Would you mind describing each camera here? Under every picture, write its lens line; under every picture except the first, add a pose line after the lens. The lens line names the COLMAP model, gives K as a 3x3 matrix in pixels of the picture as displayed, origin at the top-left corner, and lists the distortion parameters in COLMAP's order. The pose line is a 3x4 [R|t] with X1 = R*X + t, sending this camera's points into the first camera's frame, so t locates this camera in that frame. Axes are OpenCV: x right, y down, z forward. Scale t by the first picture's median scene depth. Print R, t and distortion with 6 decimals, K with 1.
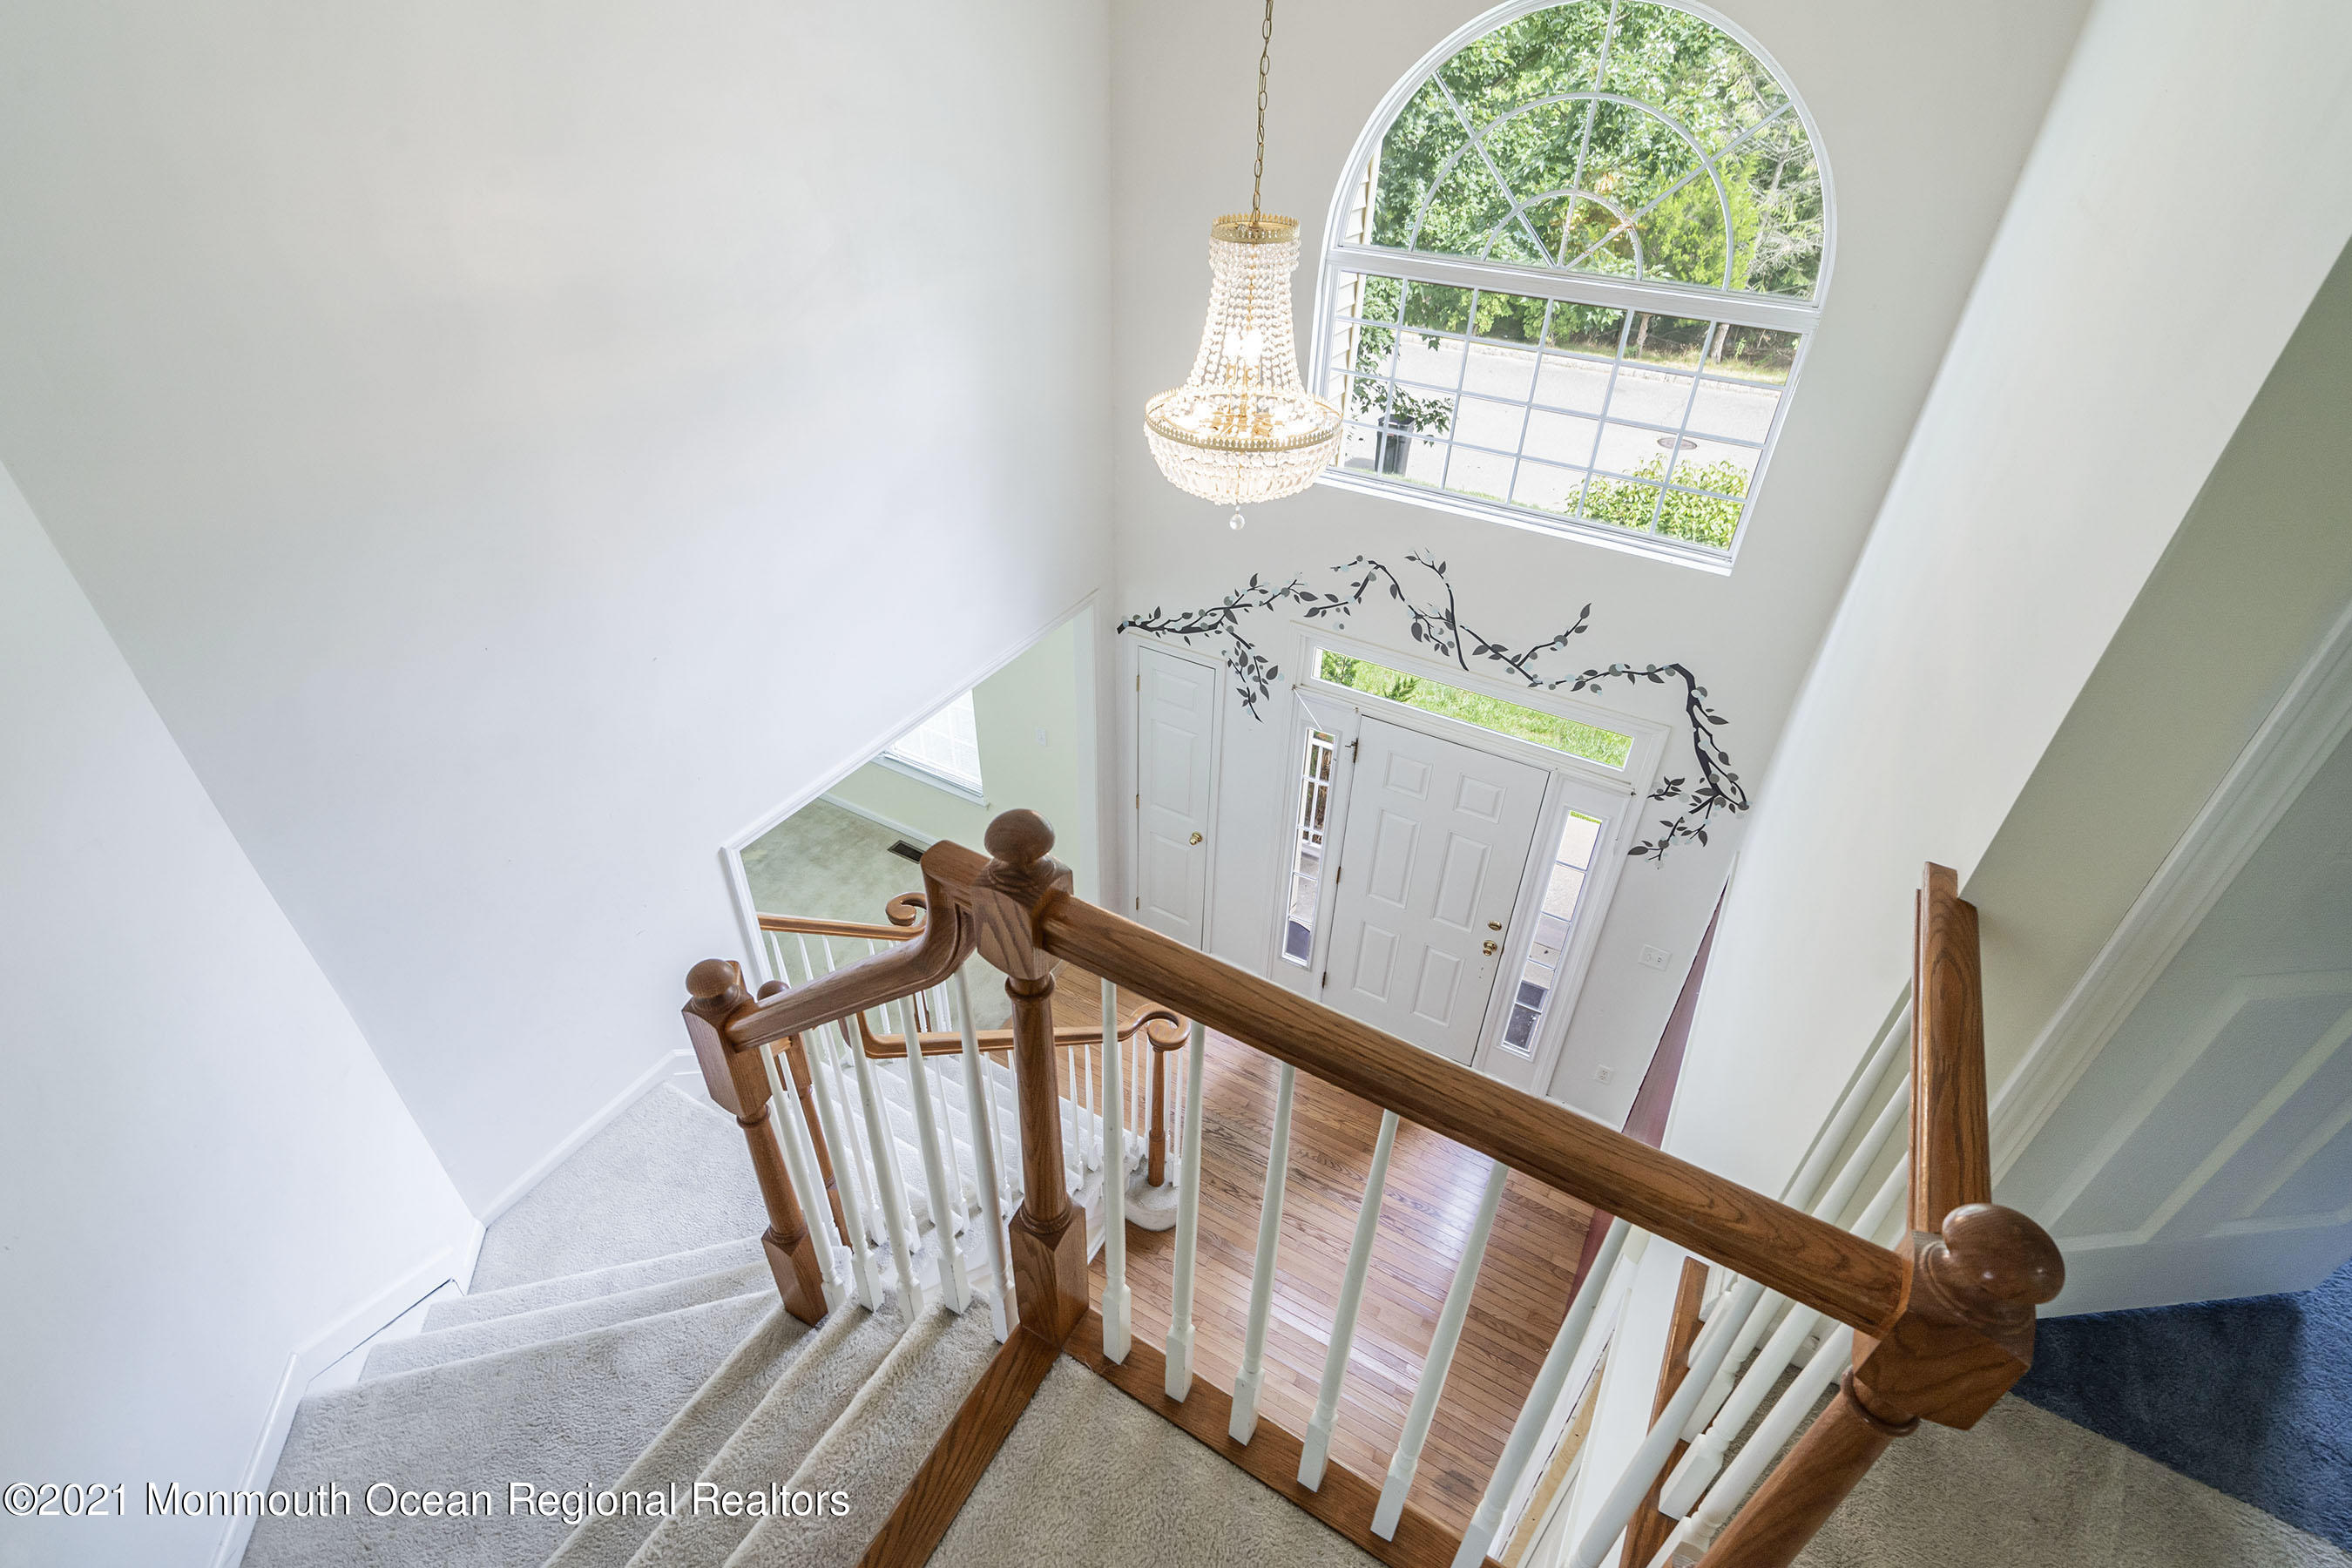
lens RADIAL K [[1093.7, 0, 1188.9], [0, 1093.7, 827.3], [0, 0, 1]] dist [-0.000084, 0.000006]
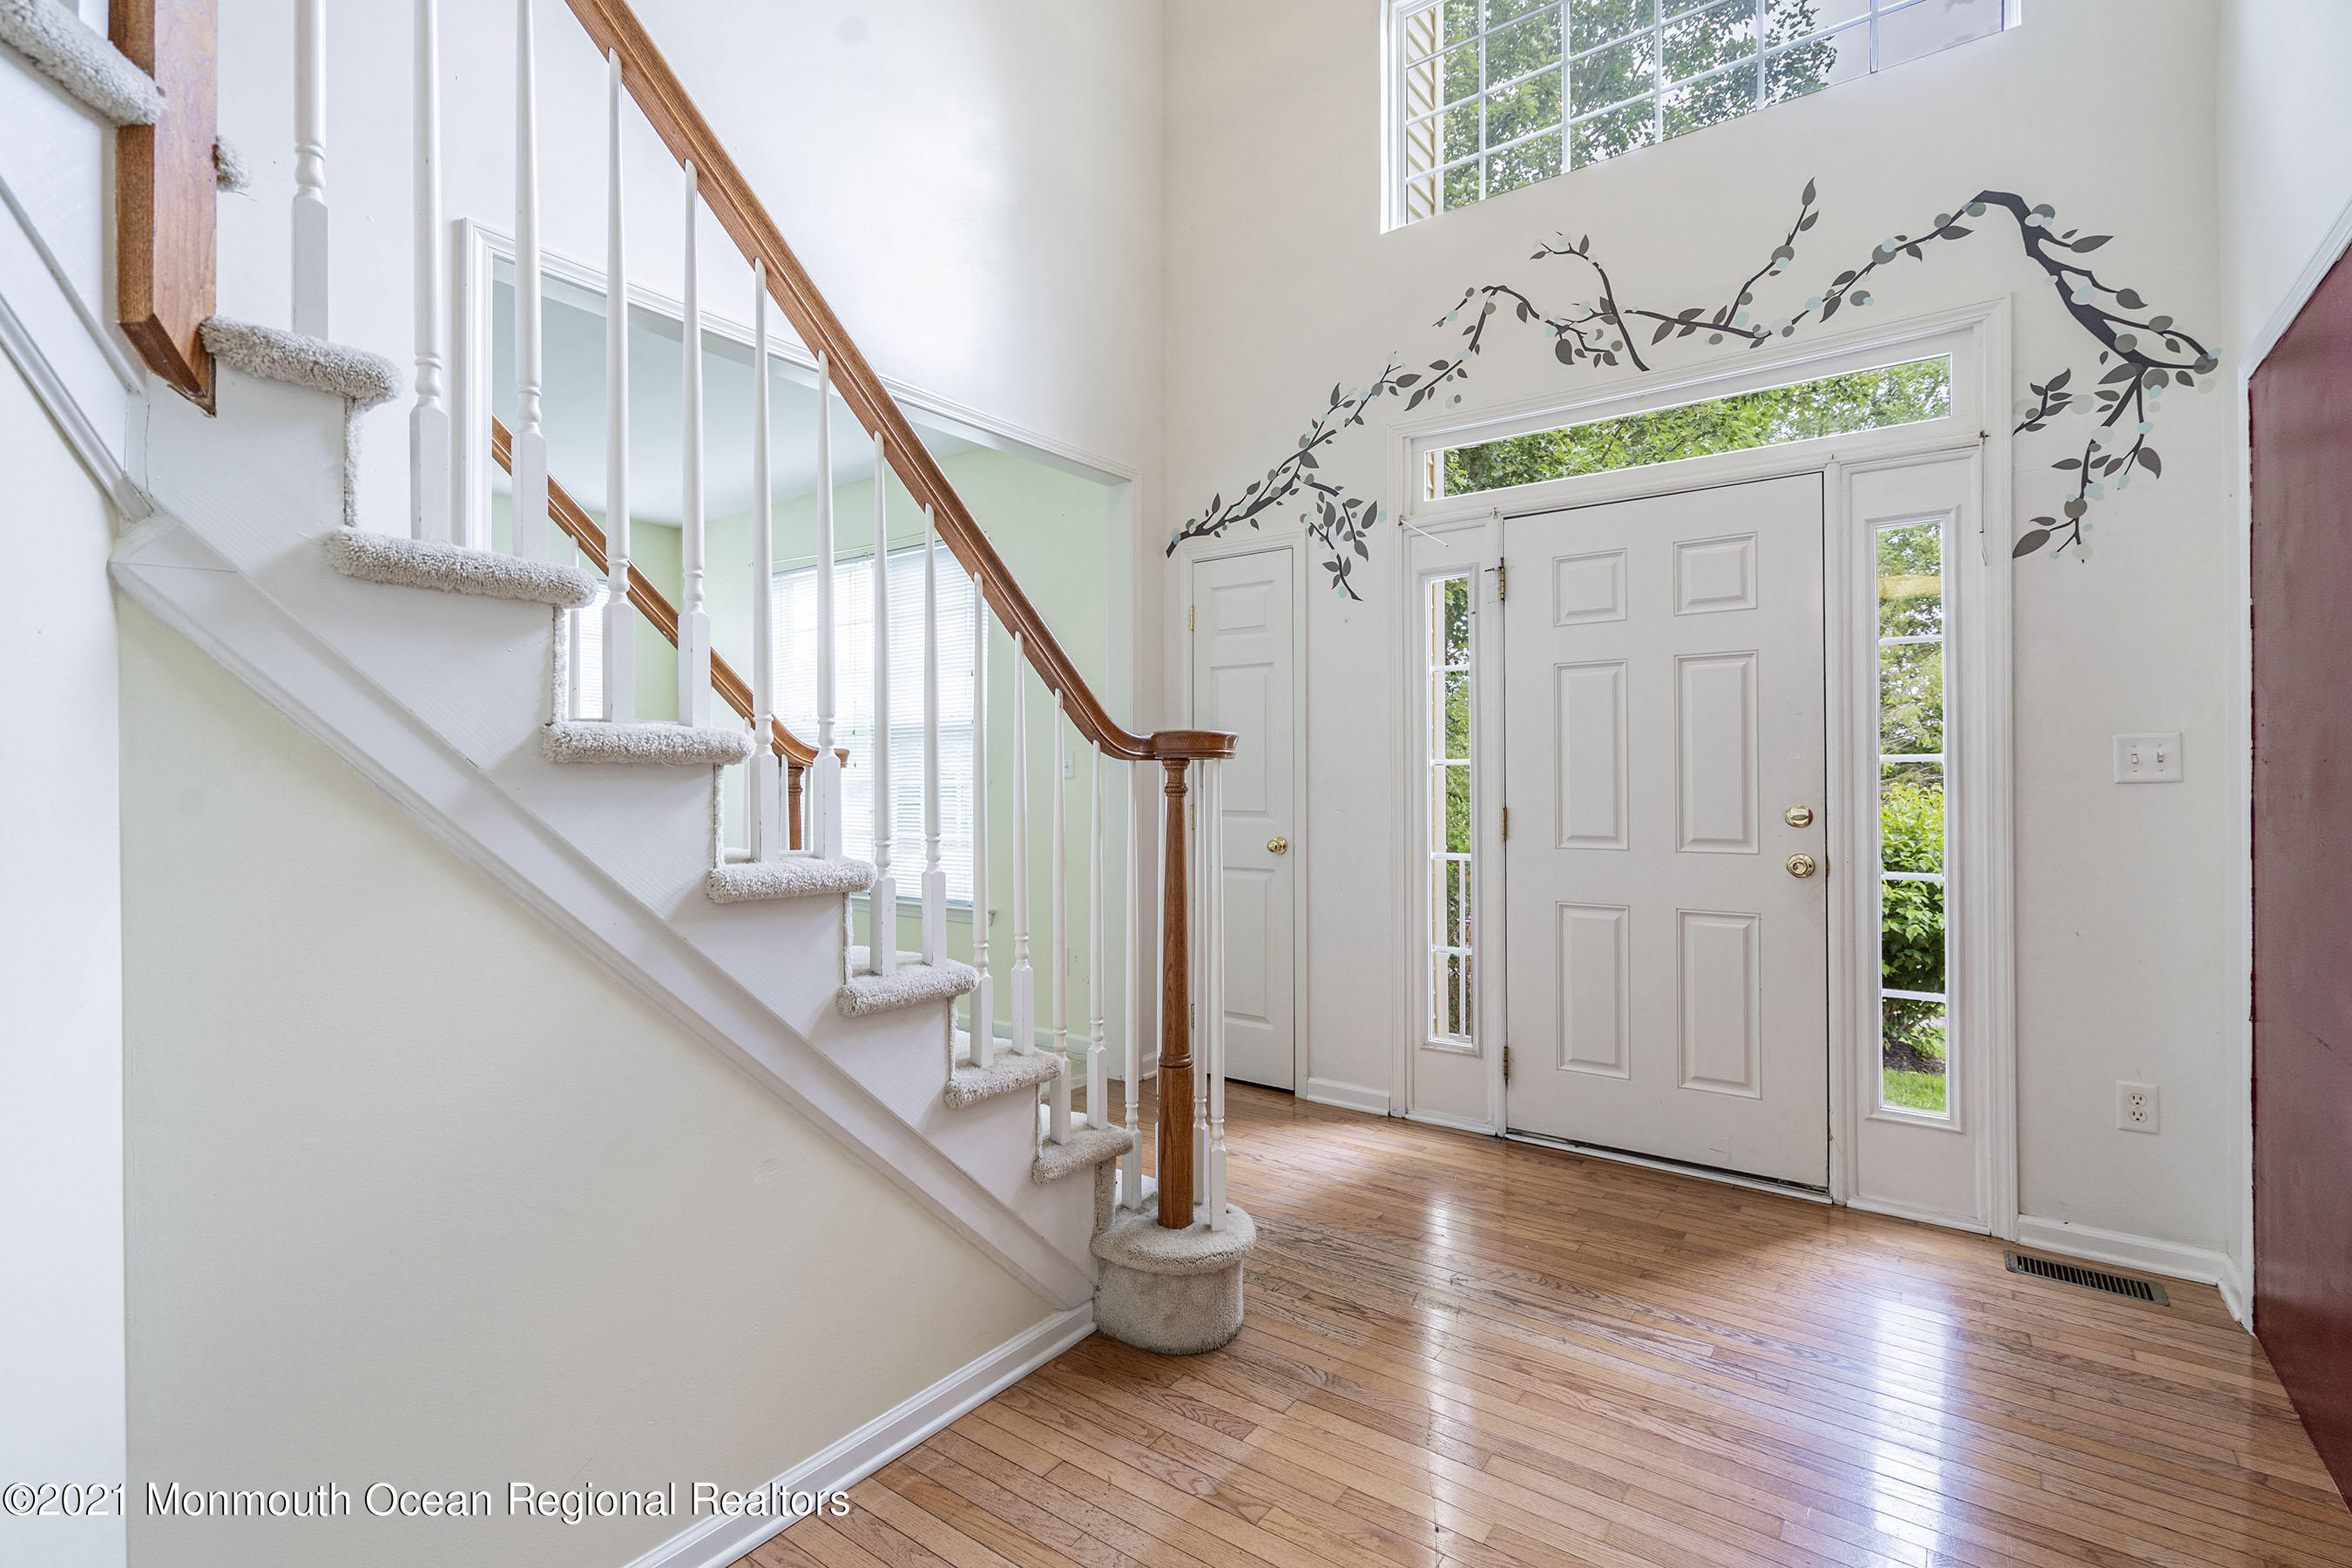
lens RADIAL K [[1093.7, 0, 1168.5], [0, 1093.7, 764.8], [0, 0, 1]] dist [-0.000084, 0.000006]
pose [[0.992091, -0.030952, -0.121641, 0.028839], [-0.049239, 0.795464, -0.603997, 0.462152], [0.115456, 0.605210, 0.787649, 0.546520]]
